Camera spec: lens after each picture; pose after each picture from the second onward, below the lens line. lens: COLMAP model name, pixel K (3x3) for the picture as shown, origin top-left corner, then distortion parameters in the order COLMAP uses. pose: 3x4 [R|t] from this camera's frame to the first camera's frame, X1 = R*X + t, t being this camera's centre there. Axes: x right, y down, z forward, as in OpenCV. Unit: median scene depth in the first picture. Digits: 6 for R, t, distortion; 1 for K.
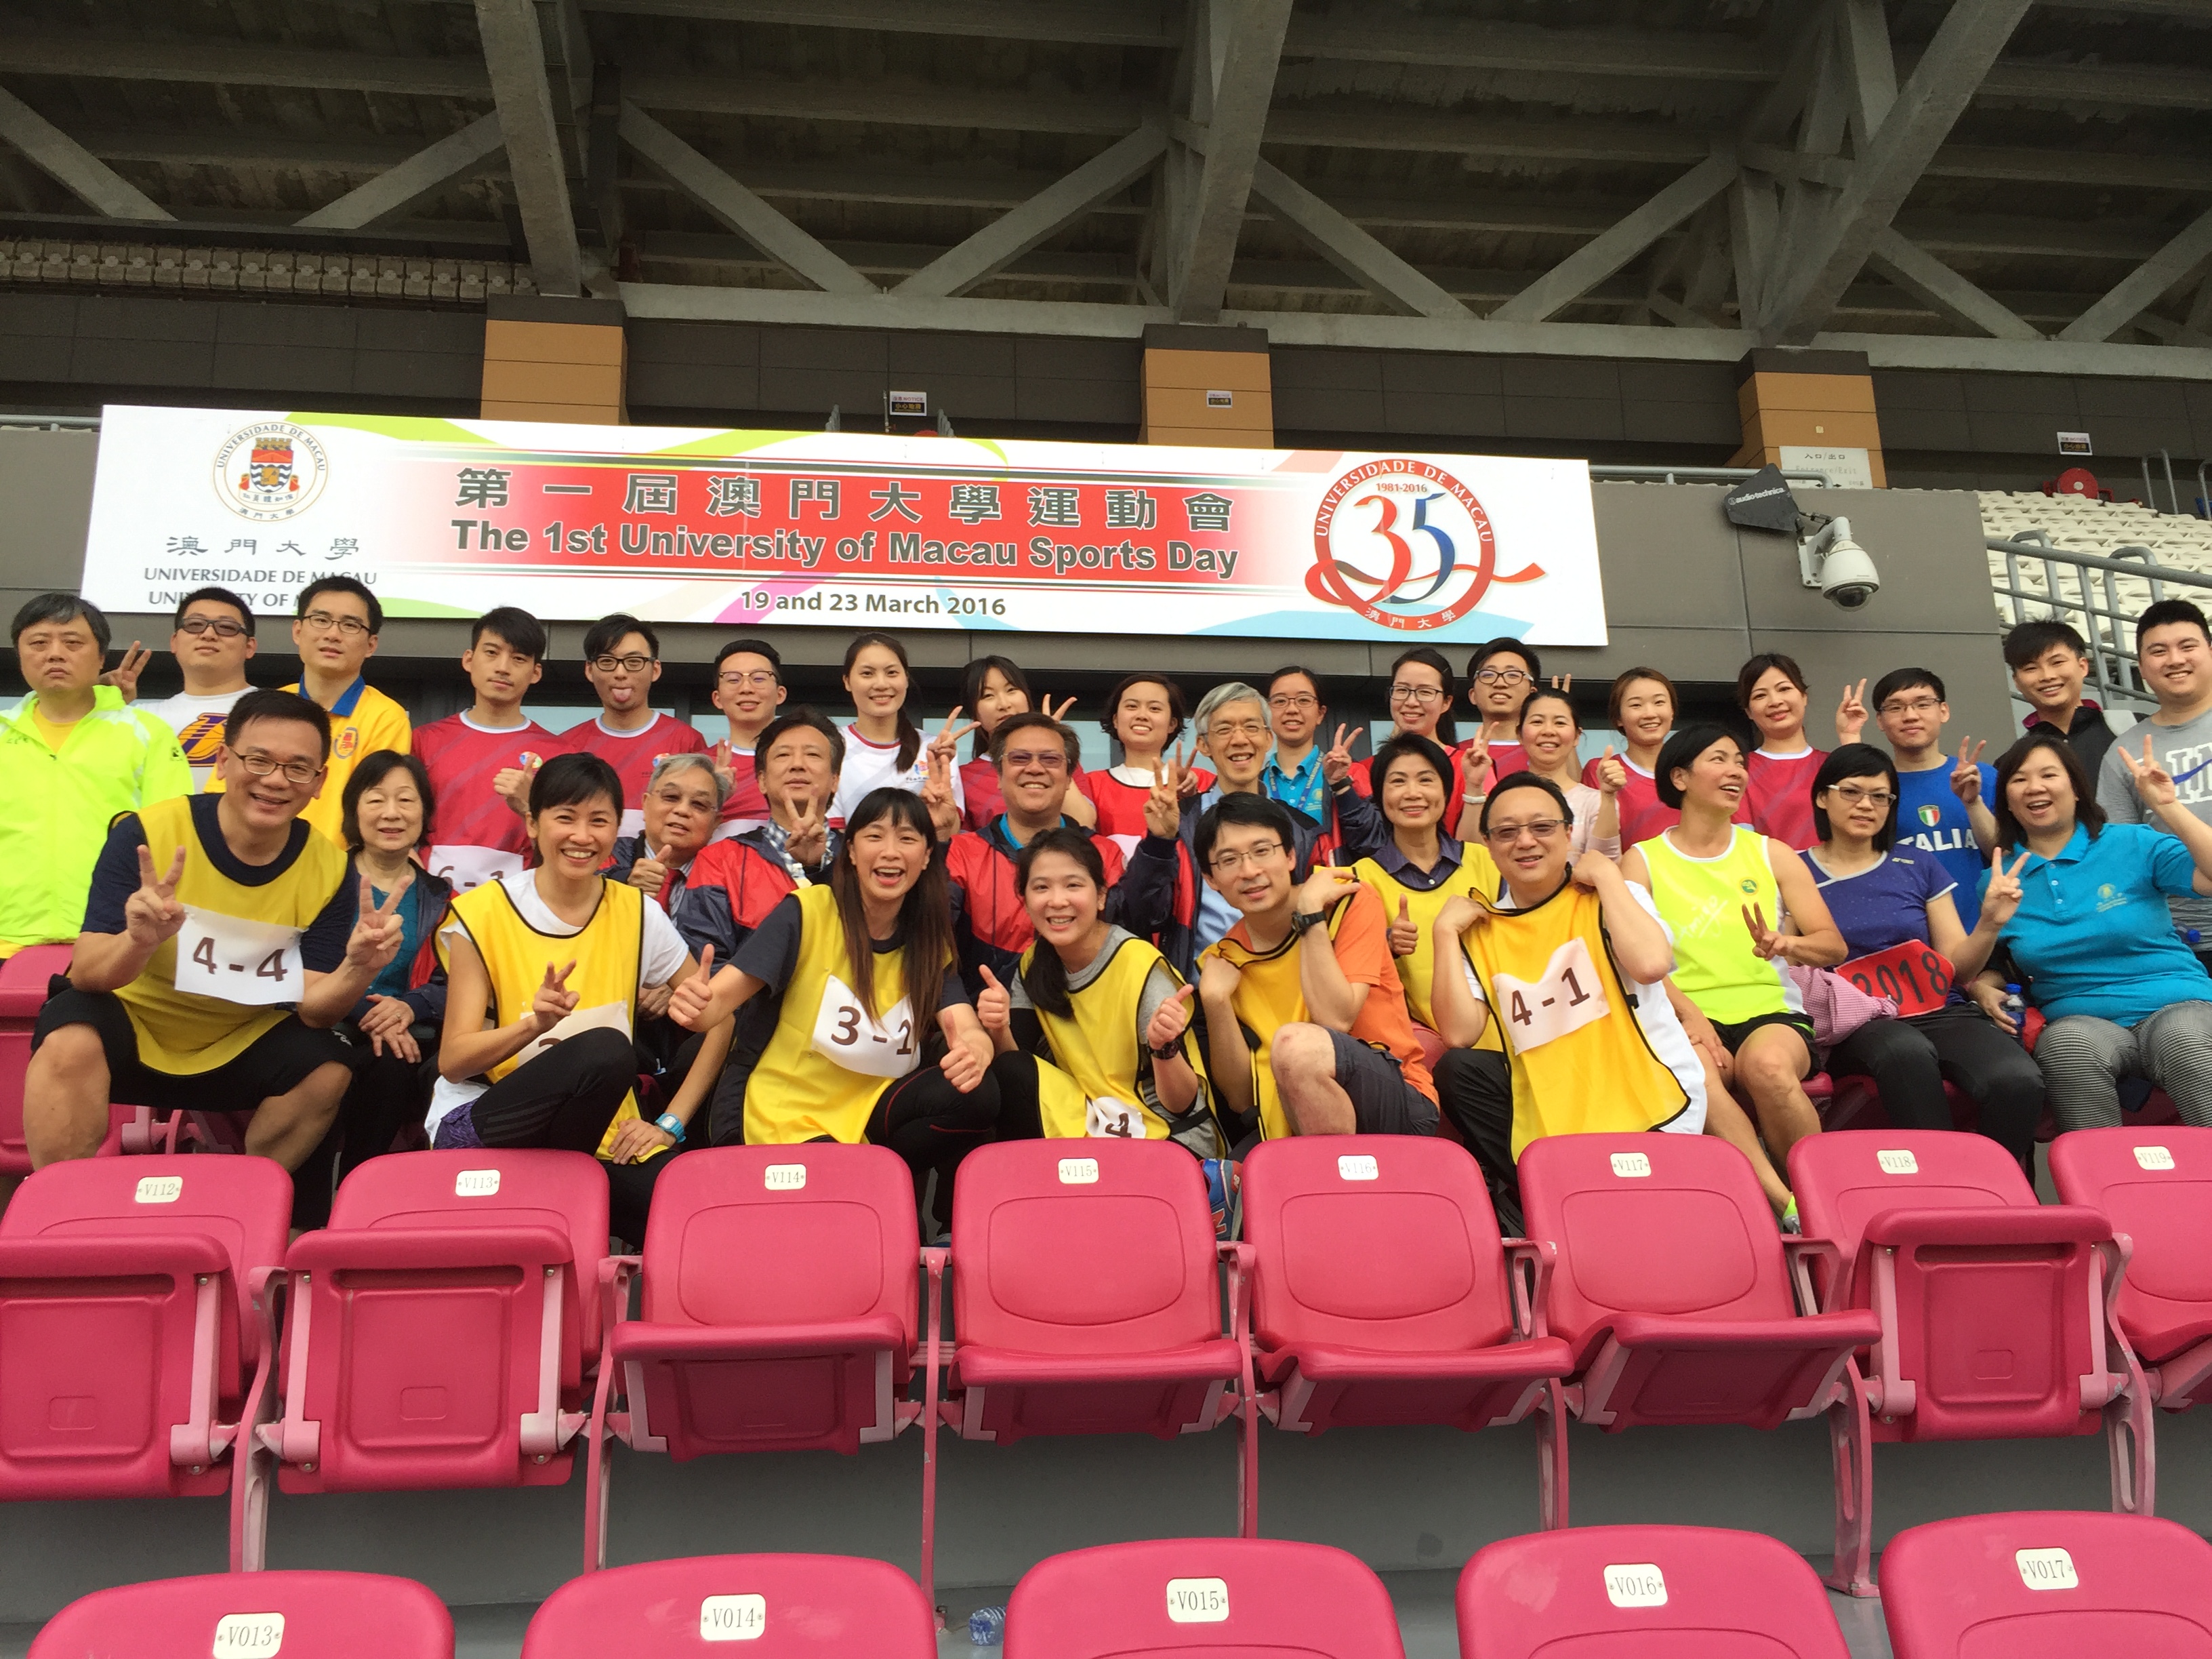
lens RADIAL K [[1820.5, 0, 1107.8], [0, 1820.5, 810.3], [0, 0, 1]] dist [0.077848, -0.097390]
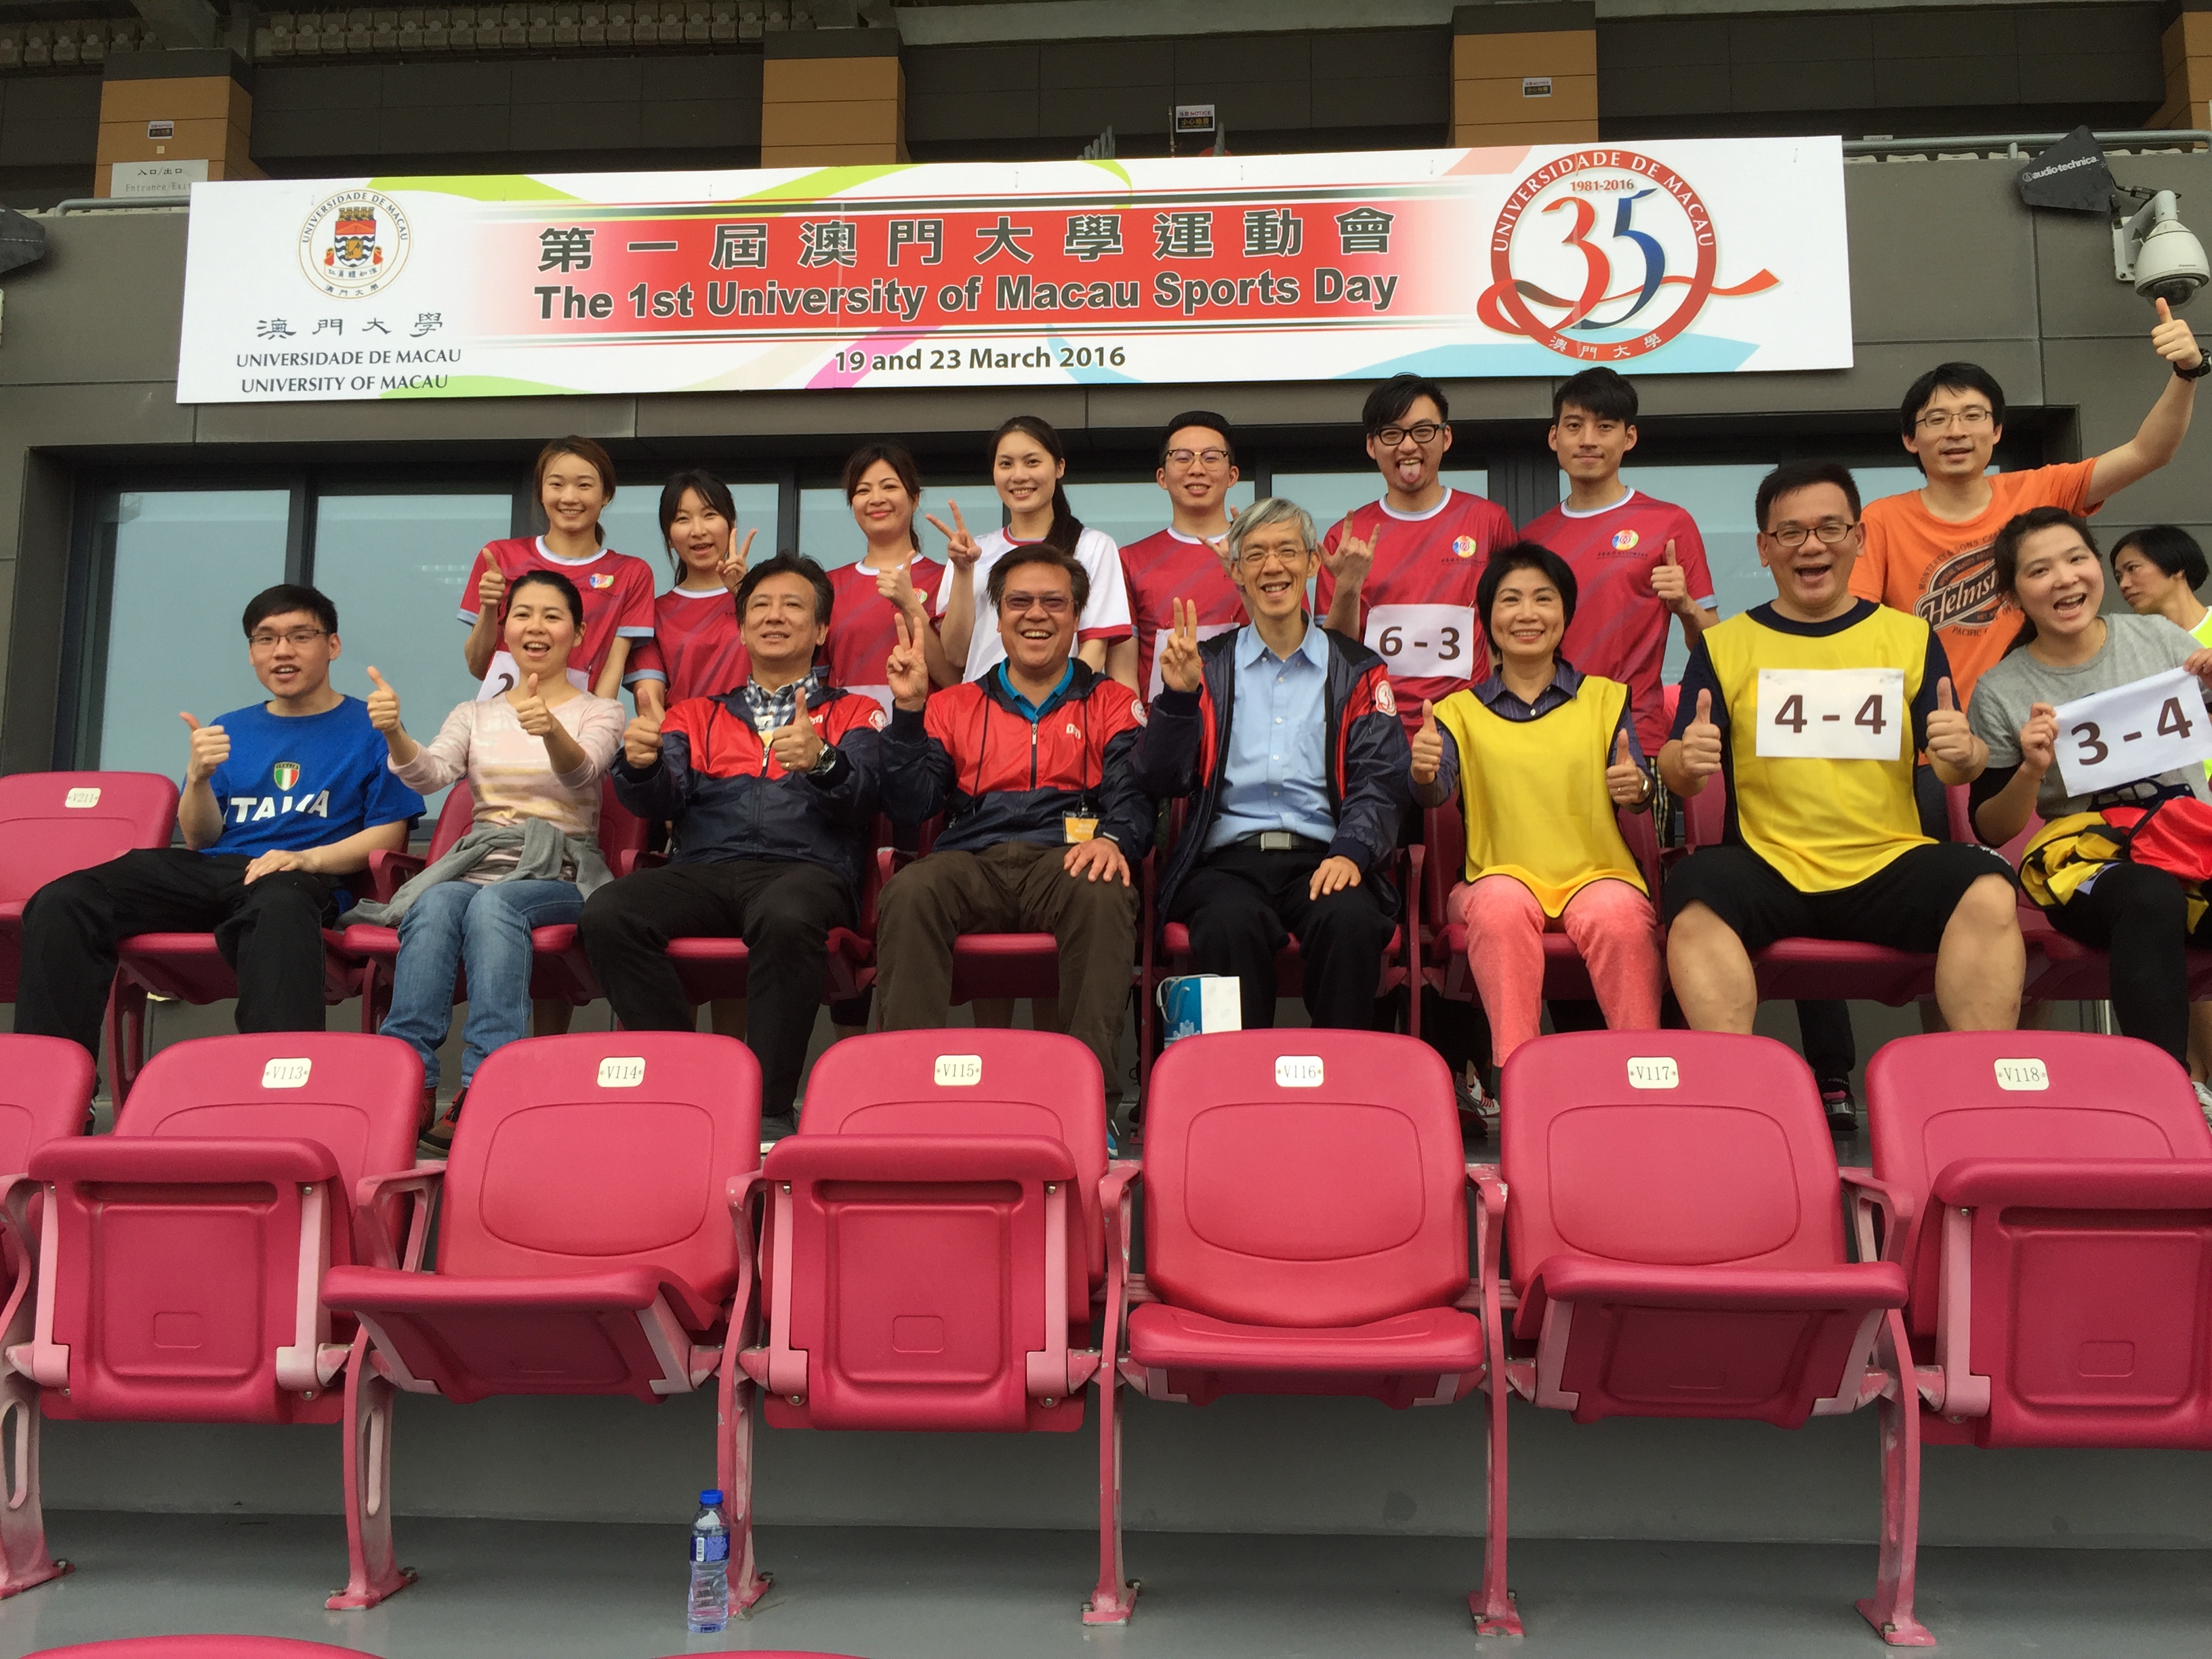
lens RADIAL K [[1820.5, 0, 1107.8], [0, 1820.5, 810.3], [0, 0, 1]] dist [0.077848, -0.097390]
pose [[0.982985, 0.000852, -0.183681, 0.096965], [0.025337, 0.989801, 0.140187, -0.017448], [0.181927, -0.142455, 0.972938, 0.099043]]
